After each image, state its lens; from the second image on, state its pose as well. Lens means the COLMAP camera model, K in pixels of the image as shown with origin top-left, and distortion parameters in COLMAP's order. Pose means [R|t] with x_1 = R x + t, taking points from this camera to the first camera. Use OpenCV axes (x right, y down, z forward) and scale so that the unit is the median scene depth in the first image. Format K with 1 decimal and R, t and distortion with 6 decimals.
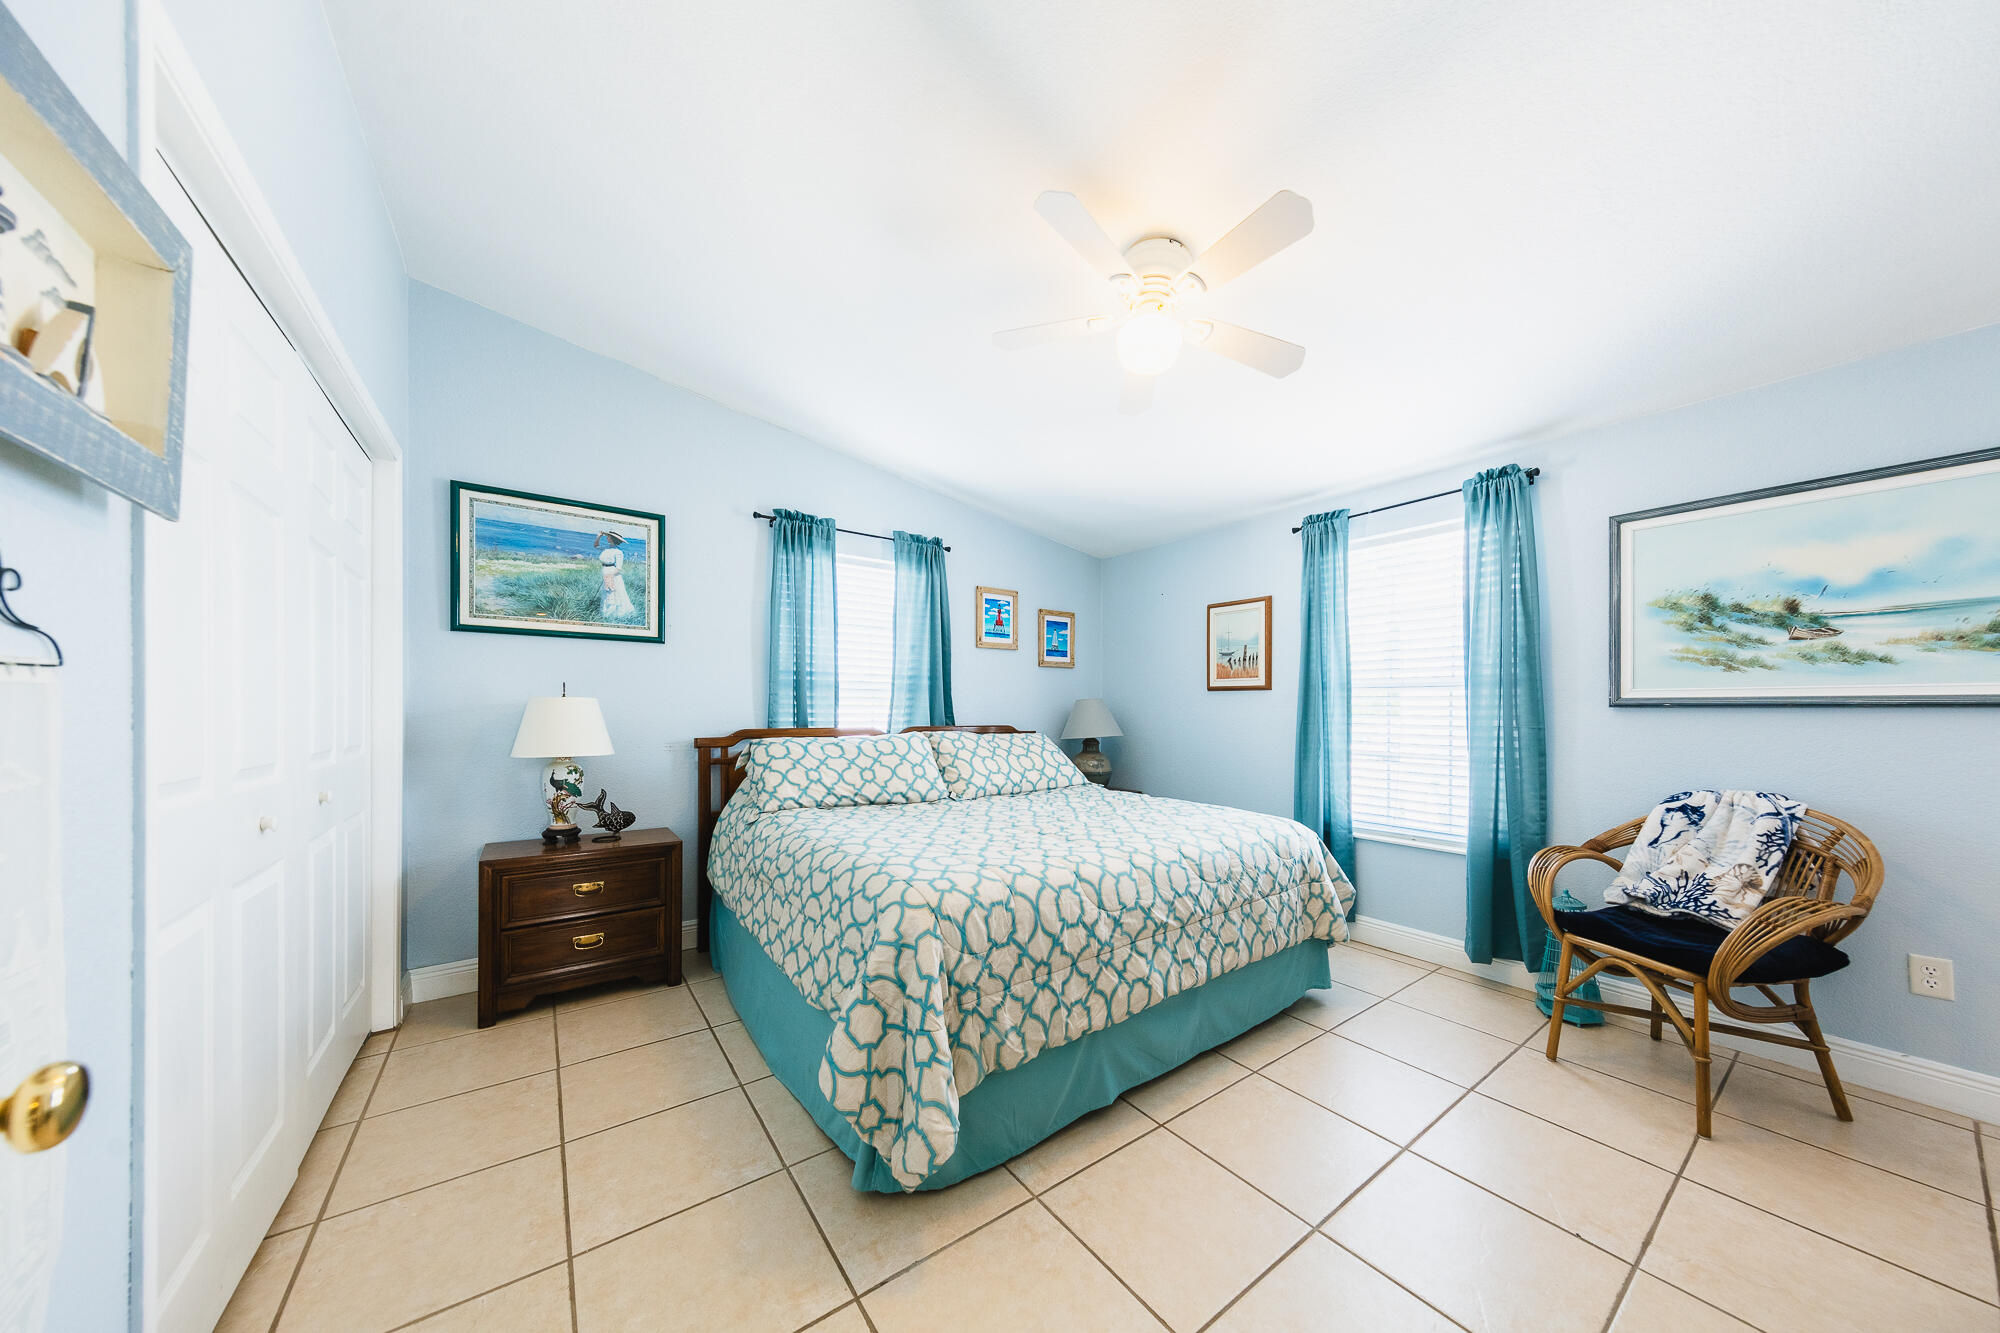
lens RADIAL K [[664.9, 0, 1055.8], [0, 664.9, 708.7], [0, 0, 1]] dist [0.006367, -0.000541]
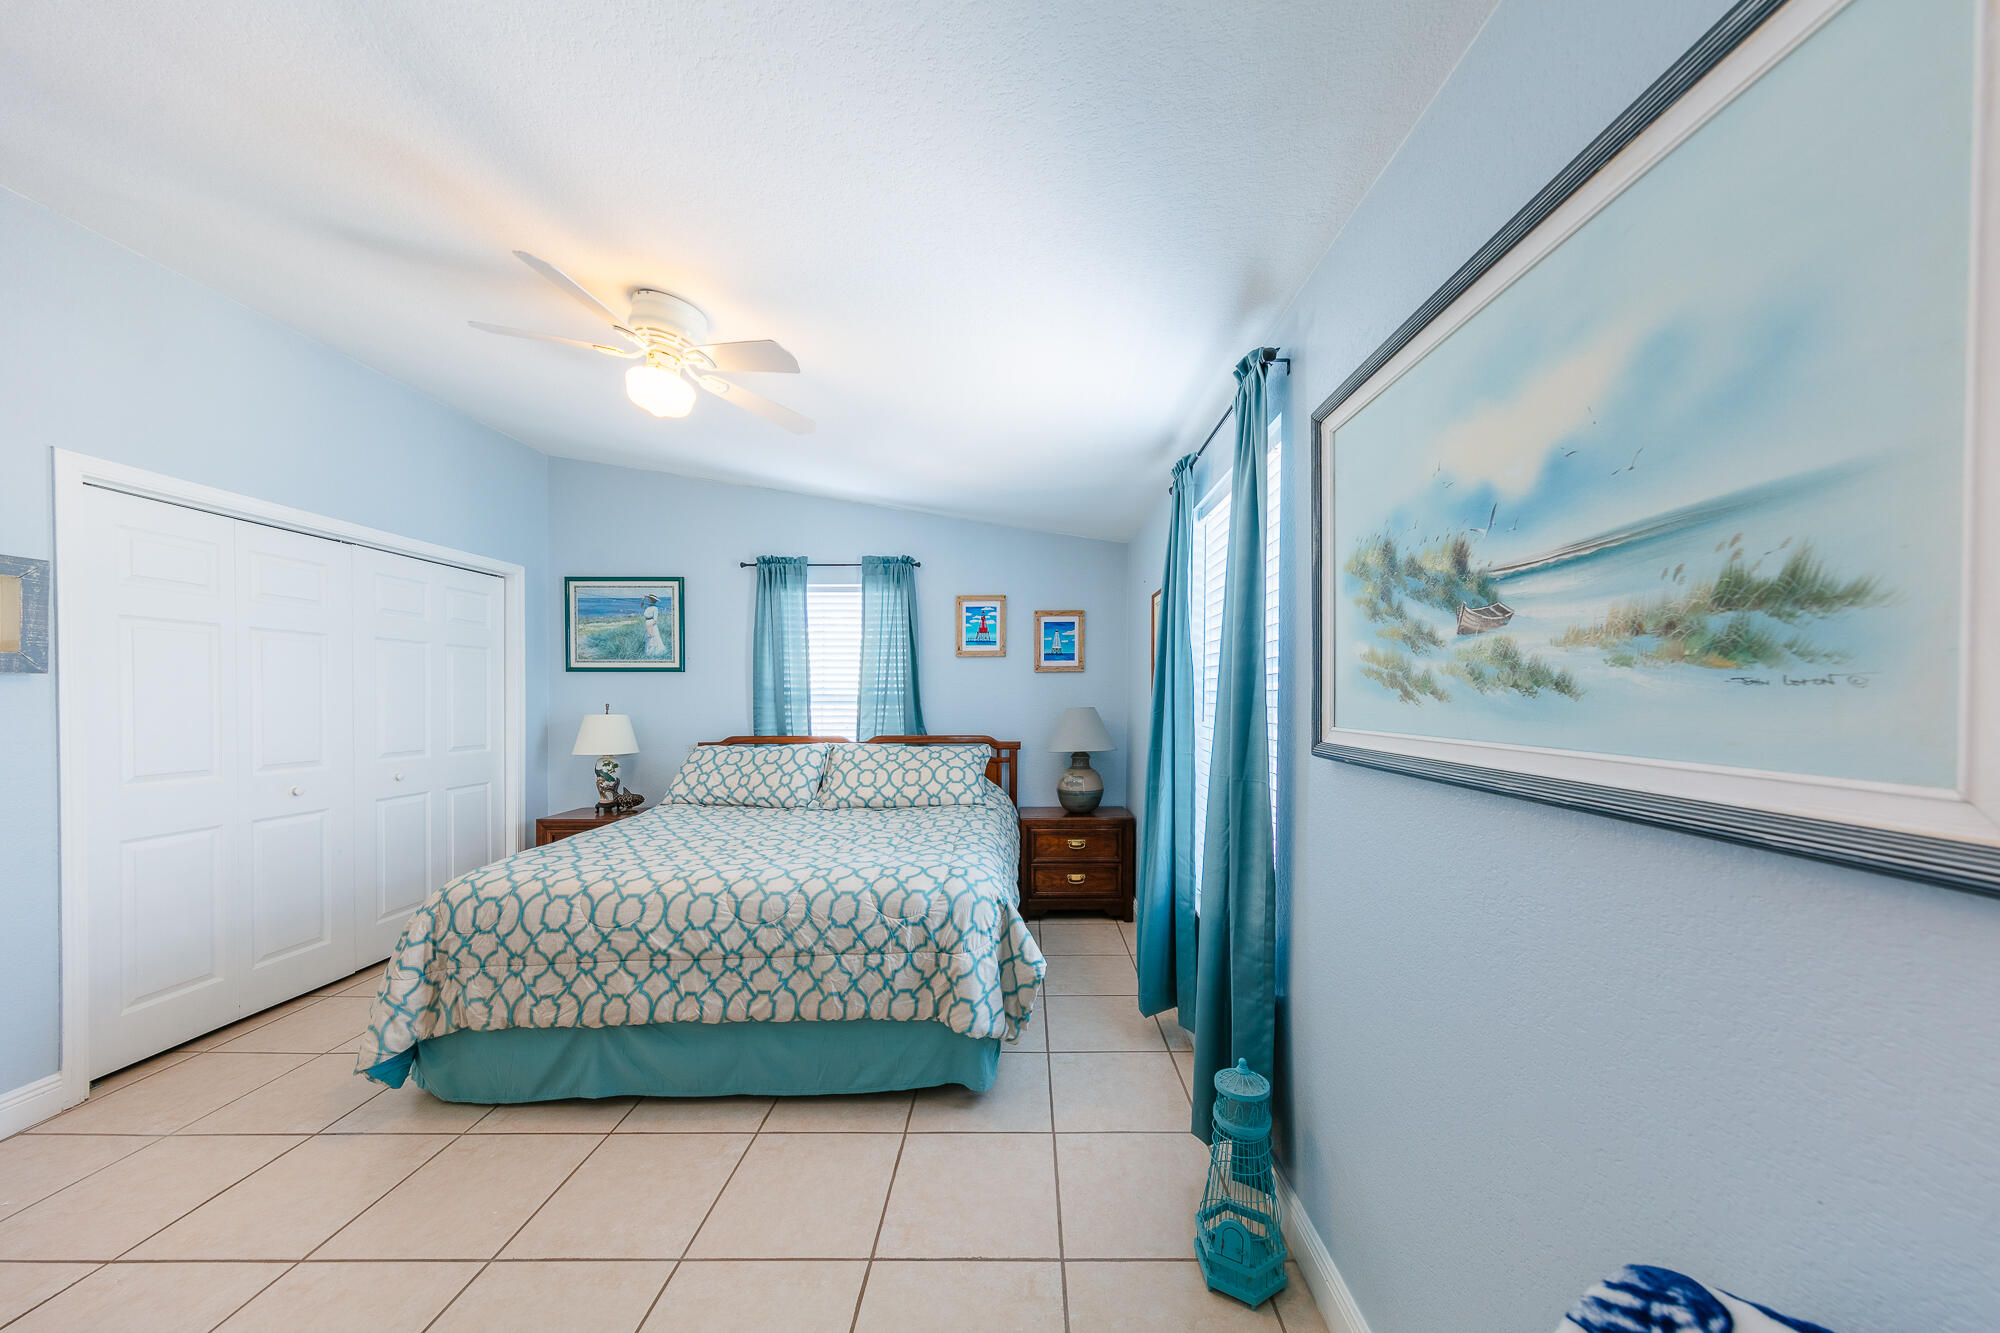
lens RADIAL K [[694.2, 0, 1017.9], [0, 694.2, 701.8], [0, 0, 1]] dist [0.004759, 0.000669]
pose [[0.779979, 0.000461, -0.625805, 0.902341], [0.006991, 0.999931, 0.009450, -0.050455], [0.625767, -0.011746, 0.779922, 0.358831]]
